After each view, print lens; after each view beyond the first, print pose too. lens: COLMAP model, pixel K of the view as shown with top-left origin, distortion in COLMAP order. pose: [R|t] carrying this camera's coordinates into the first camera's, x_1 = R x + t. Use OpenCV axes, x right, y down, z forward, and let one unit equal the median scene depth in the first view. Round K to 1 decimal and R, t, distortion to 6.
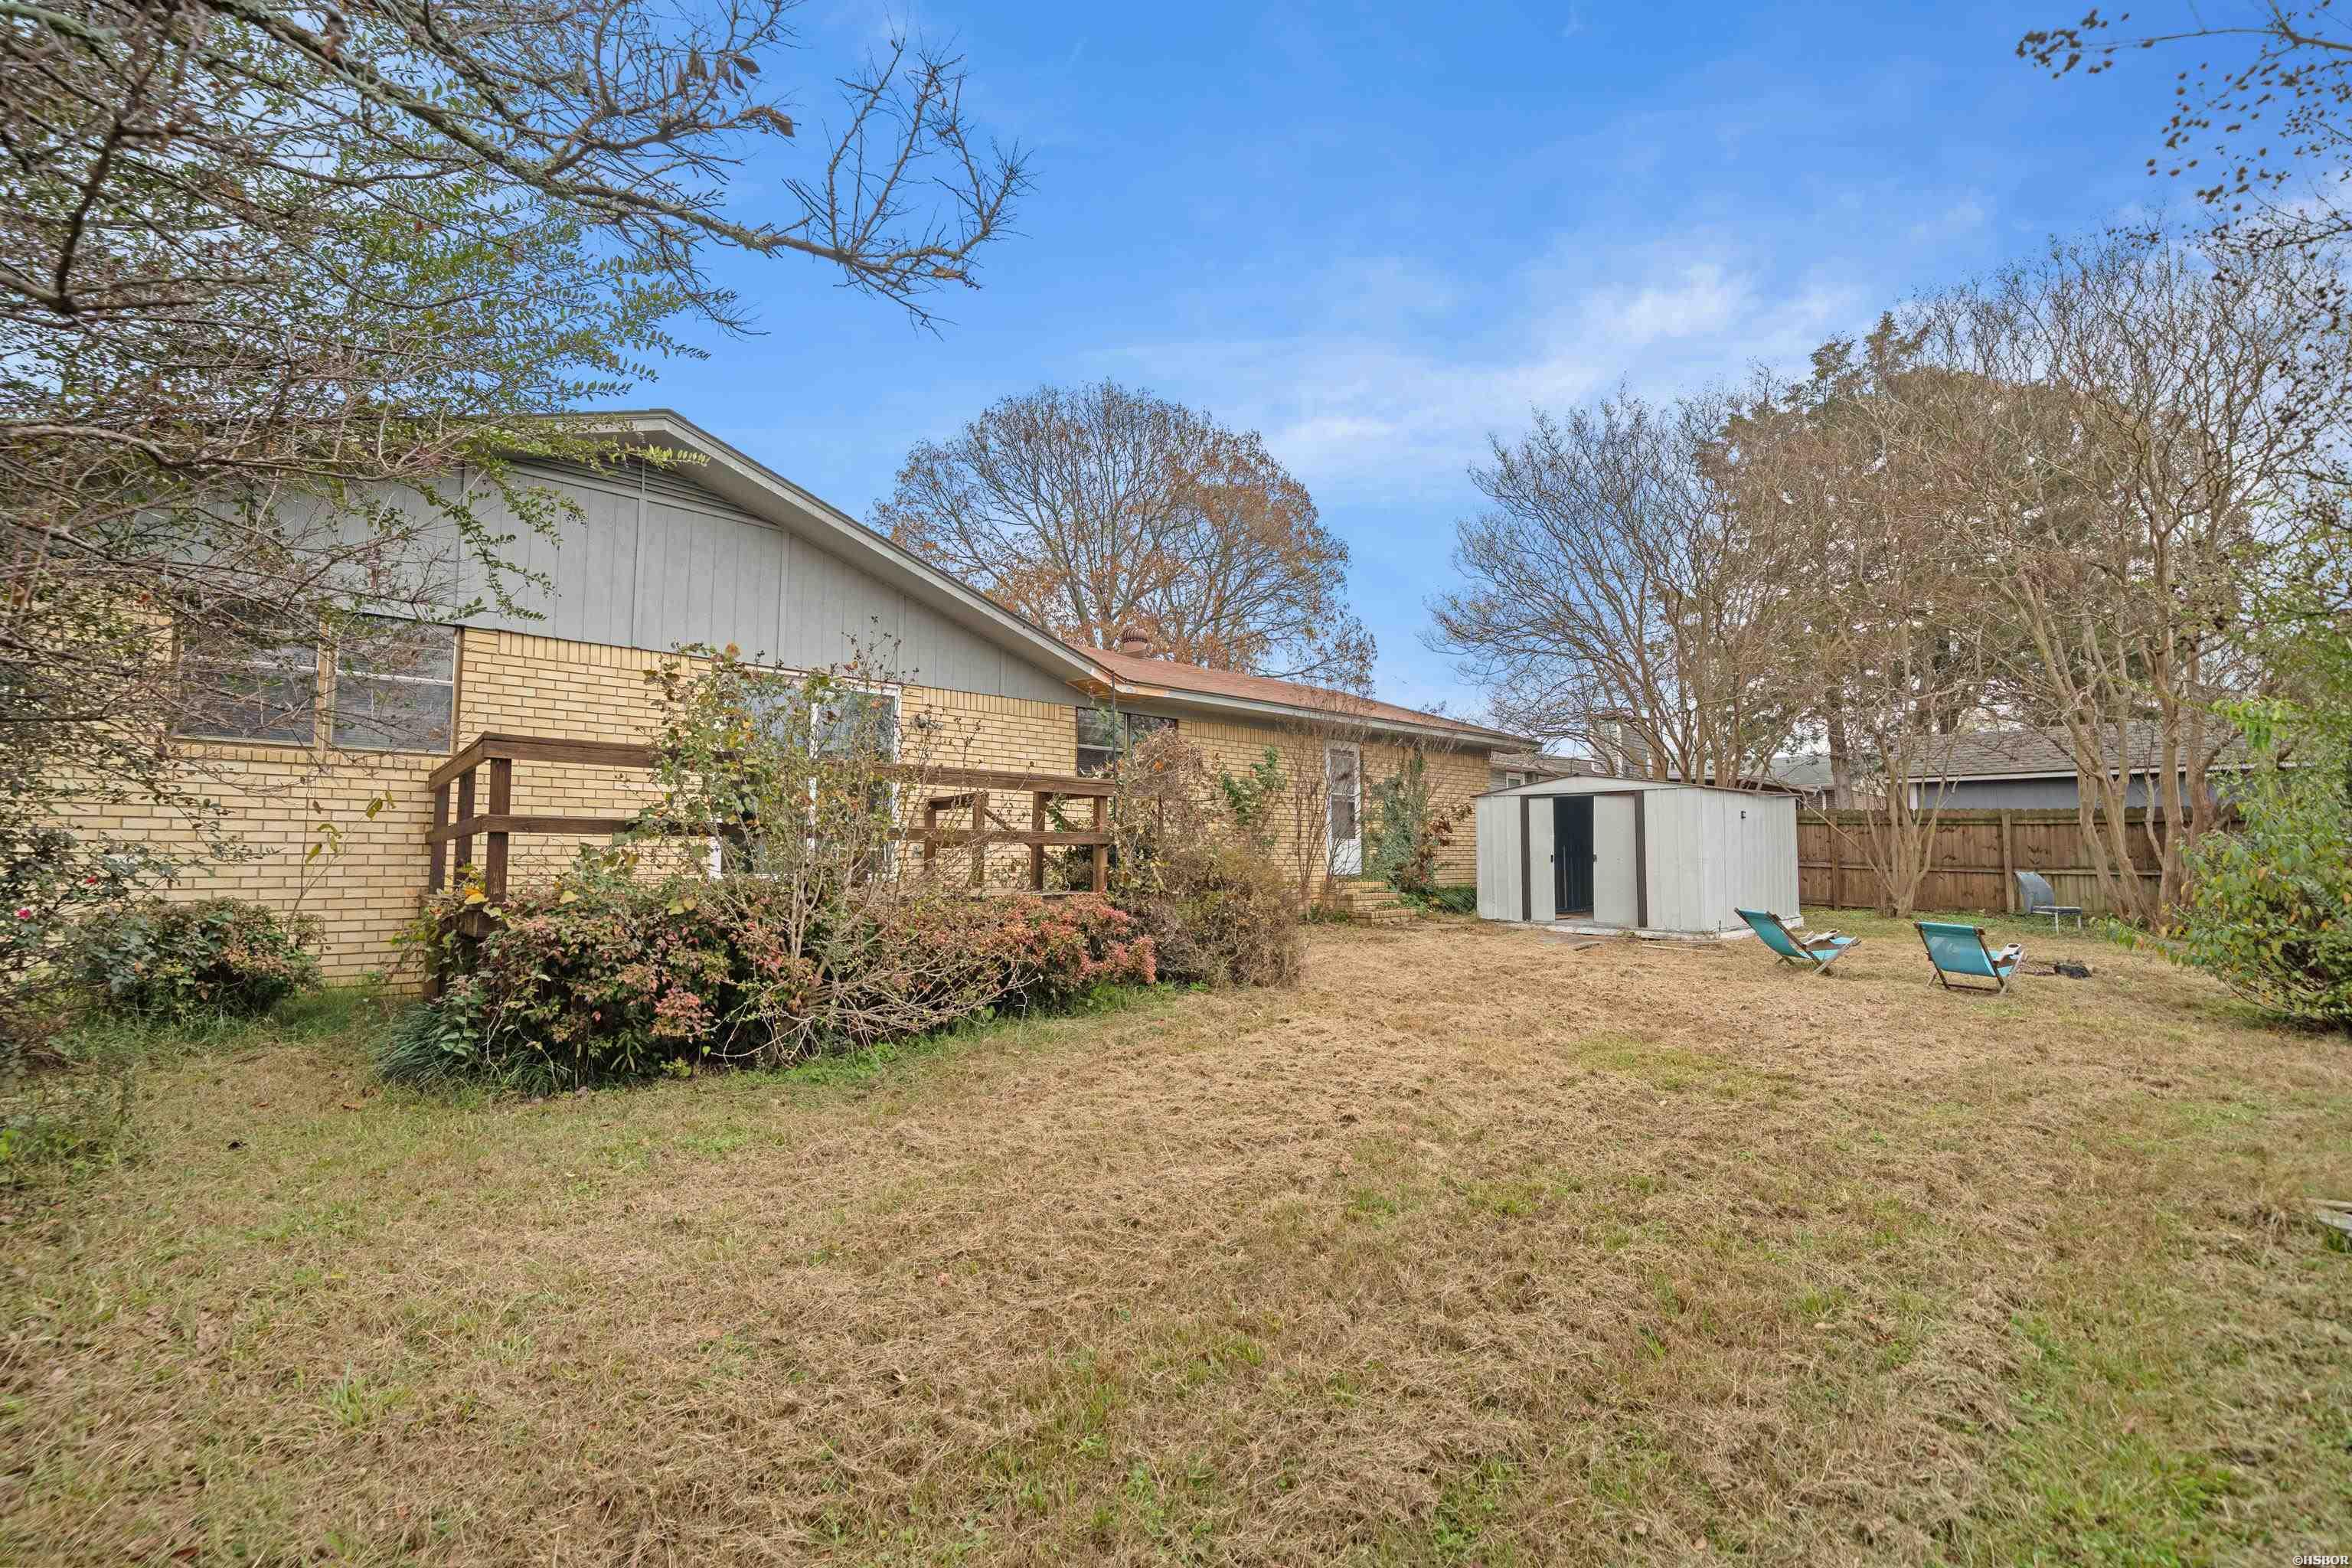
lens RADIAL K [[1002.7, 0, 1180.7], [0, 1002.7, 796.8], [0, 0, 1]] dist [0.001453, 0.000333]
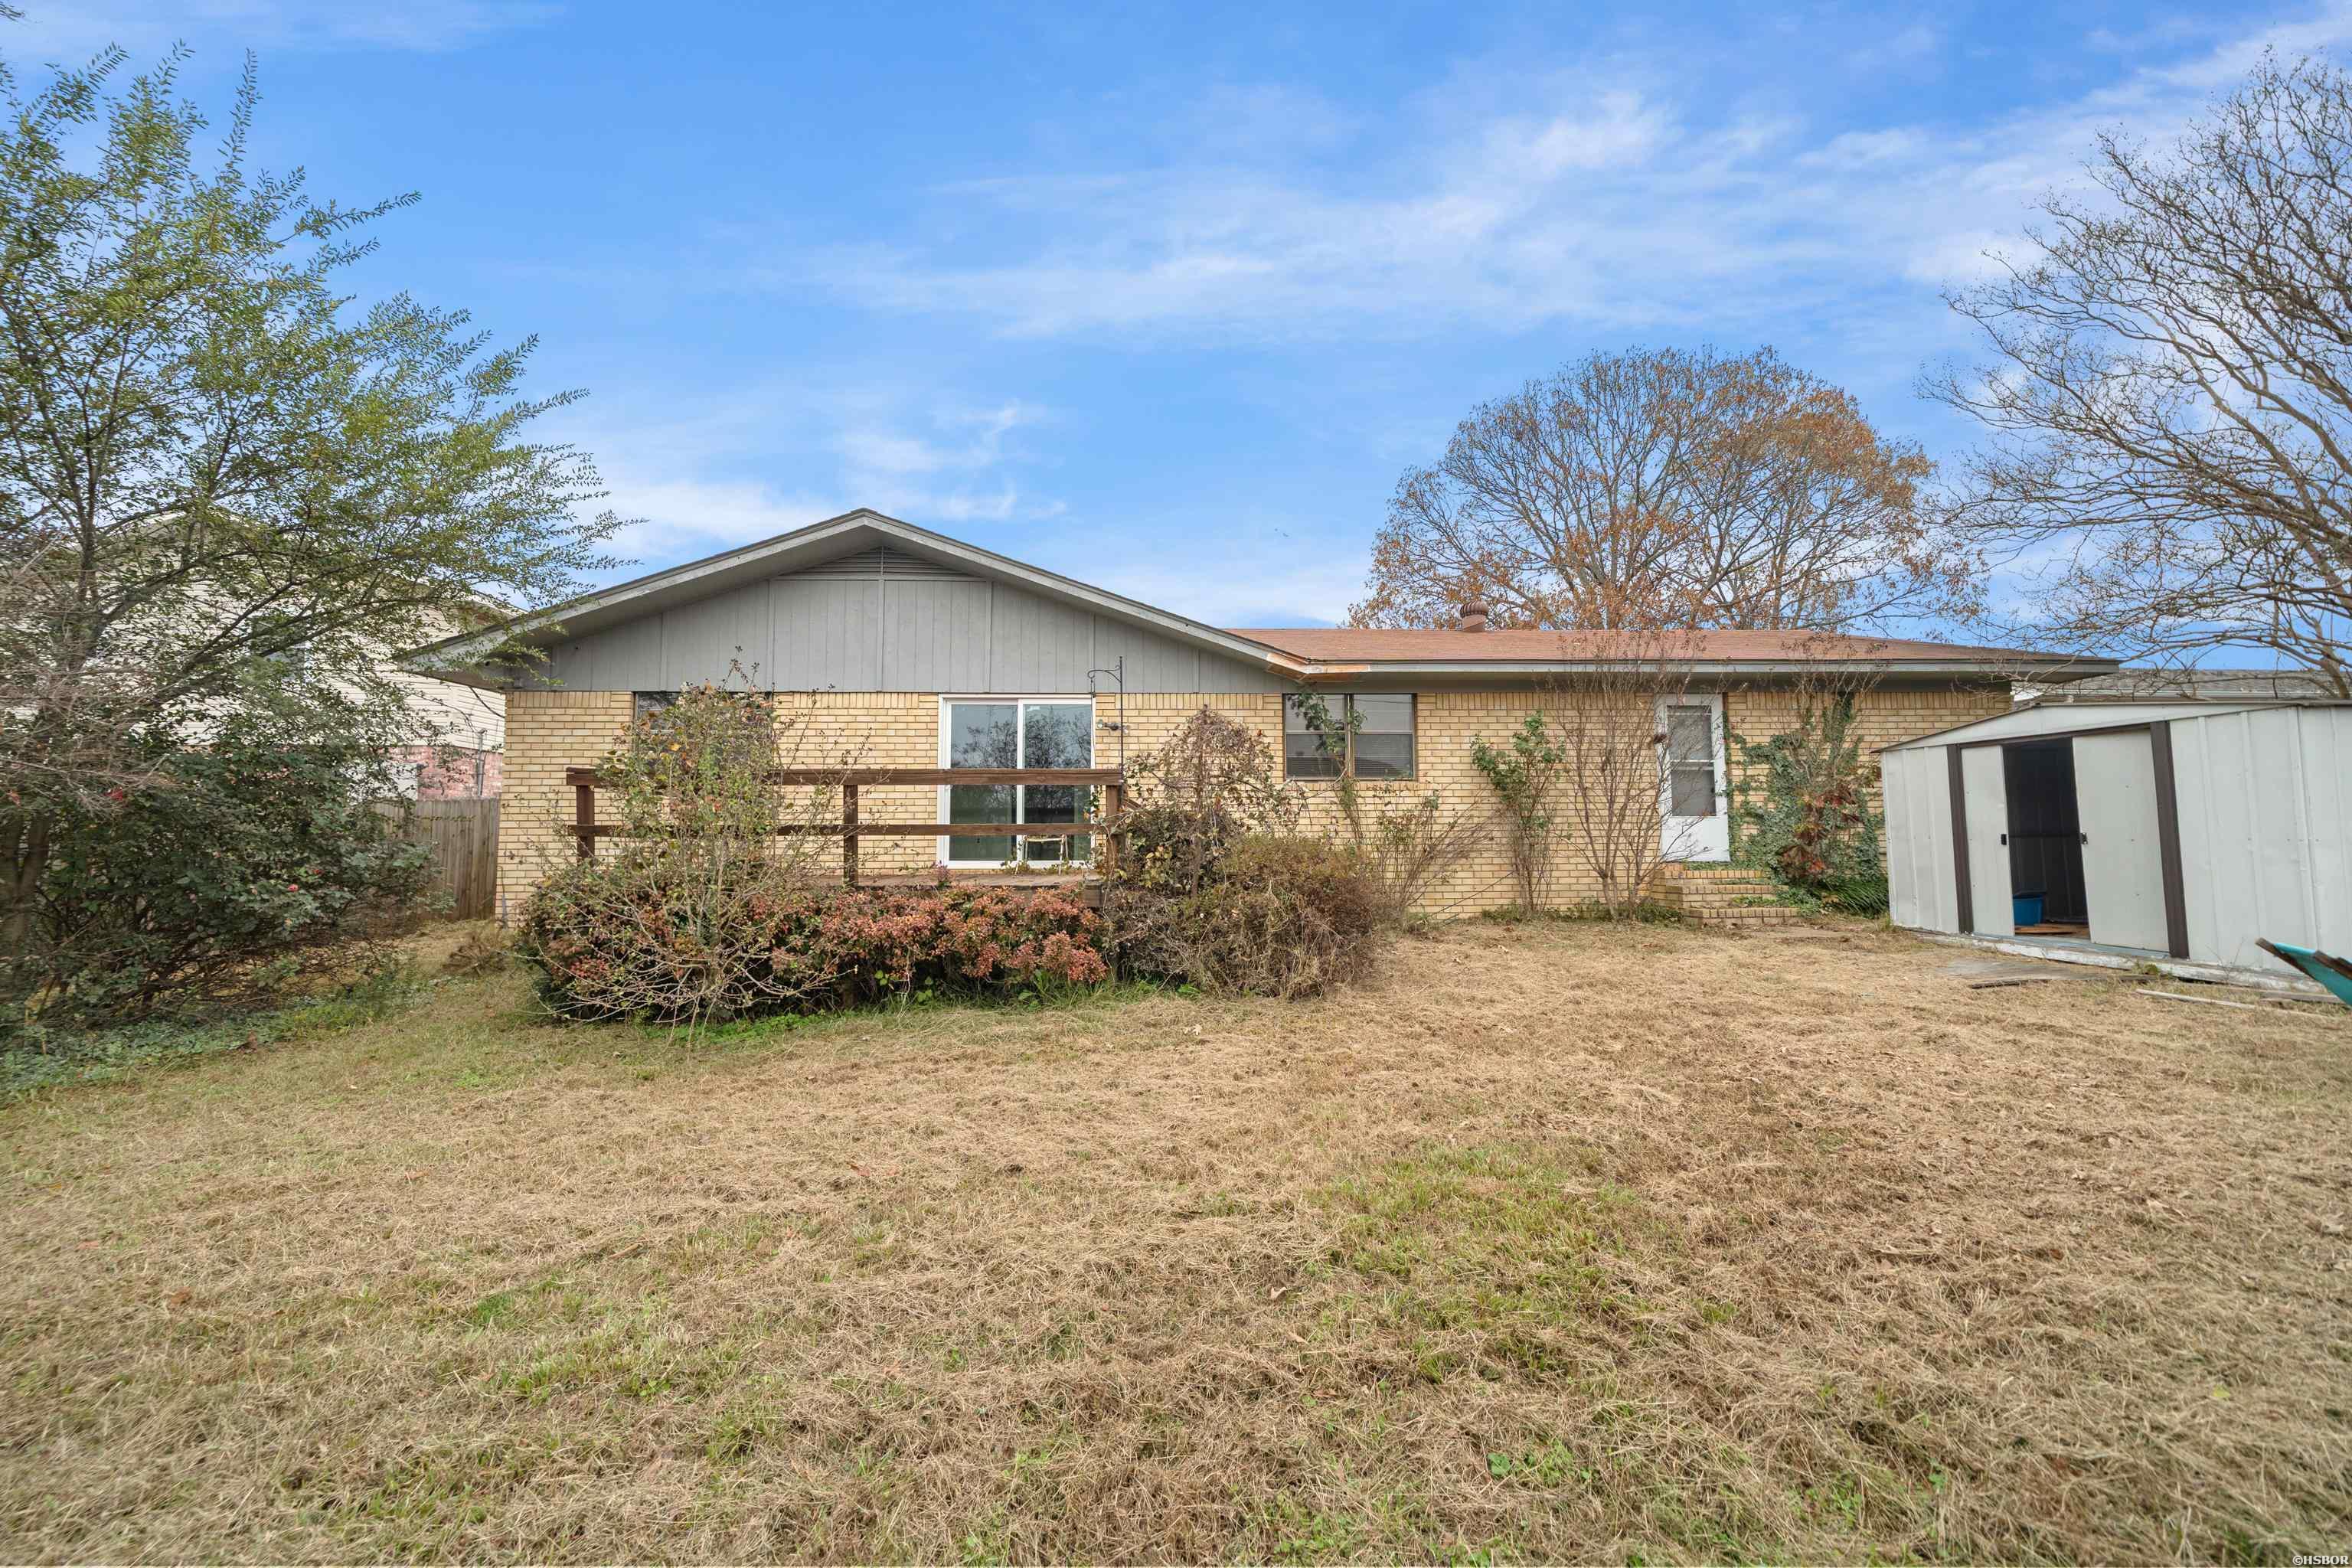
lens RADIAL K [[850.1, 0, 1169.9], [0, 850.1, 793.8], [0, 0, 1]] dist [0.000353, 0.000160]
pose [[0.775584, -0.042644, -0.629802, 0.301776], [0.047762, 0.998820, -0.008814, 0.011181], [0.629434, -0.023245, 0.776706, 0.237876]]
